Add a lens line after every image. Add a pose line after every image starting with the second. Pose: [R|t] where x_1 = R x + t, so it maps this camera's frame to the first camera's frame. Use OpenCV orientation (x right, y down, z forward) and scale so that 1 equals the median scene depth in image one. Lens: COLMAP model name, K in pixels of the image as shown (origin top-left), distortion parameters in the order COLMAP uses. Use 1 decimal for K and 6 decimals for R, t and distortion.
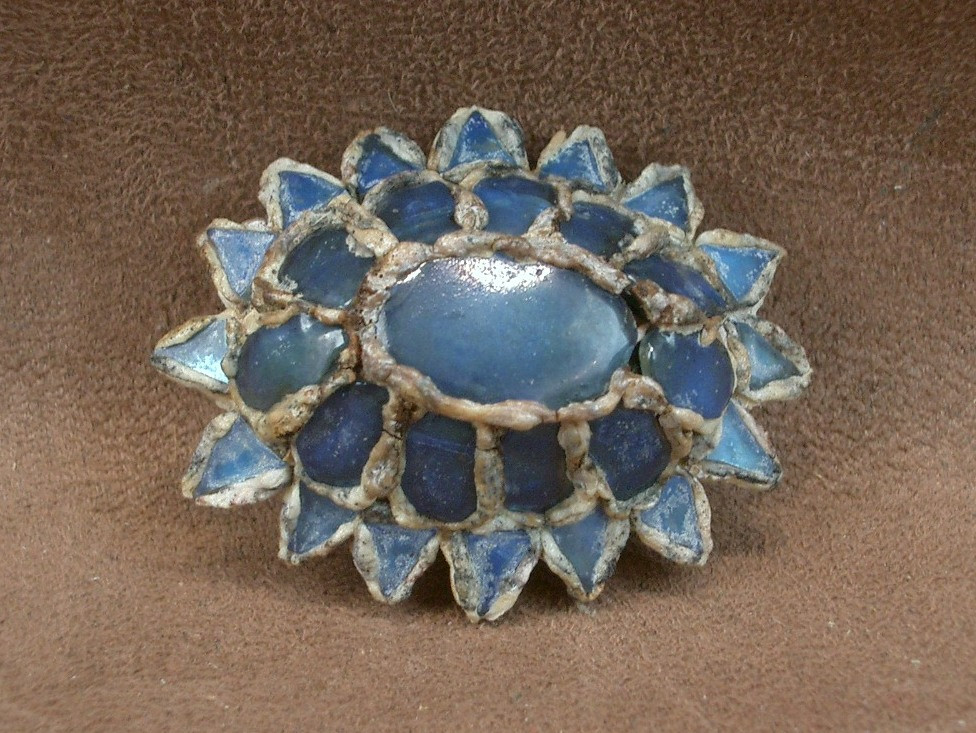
lens RADIAL K [[2040.2, 0, 493.1], [0, 2040.2, 372.9], [0, 0, 1]] dist [0.149617, 0.000000]
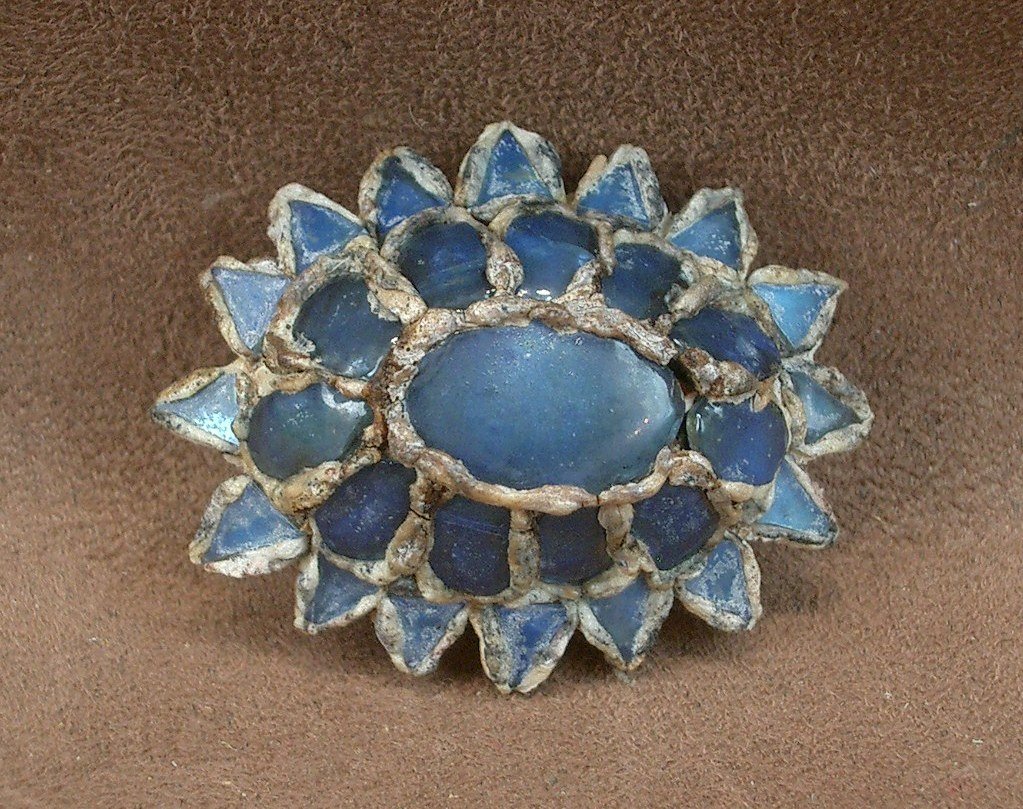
lens RADIAL K [[2497.0, 0, 504.7], [0, 2497.0, 400.0], [0, 0, 1]] dist [0.206035, 0.000000]
pose [[0.999936, 0.000488, 0.011293, -0.022392], [-0.002002, 0.990919, 0.134443, -0.164263], [-0.011125, -0.134457, 0.990857, -0.112855]]
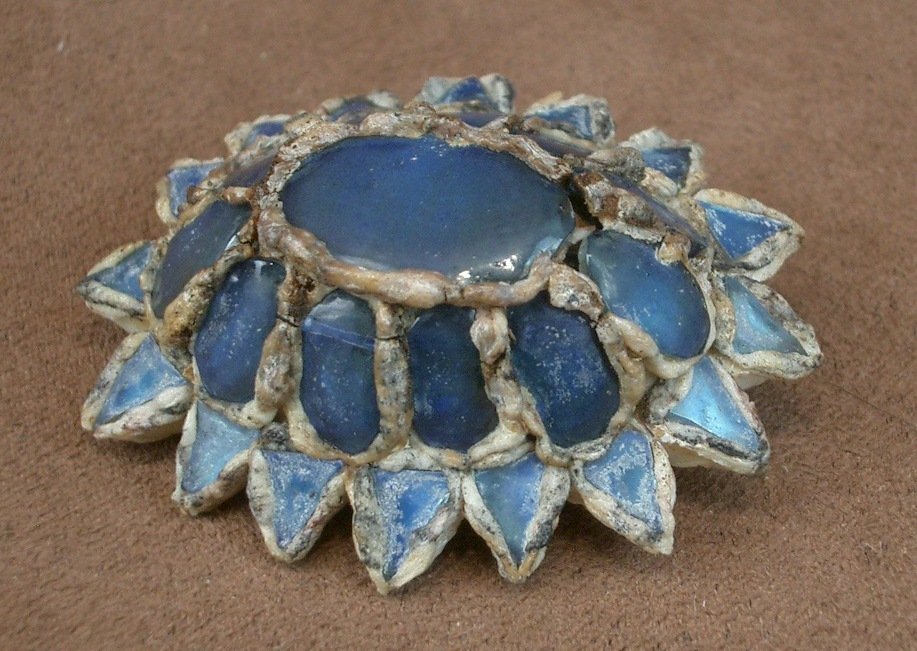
lens RADIAL K [[2101.5, 0, 518.5], [0, 2101.5, 326.0], [0, 0, 1]] dist [0.008306, 0.000000]
pose [[0.976380, 0.037404, -0.212799, 0.225283], [-0.111452, 0.930943, -0.347740, 0.314575], [0.185097, 0.363243, 0.913123, 0.186206]]
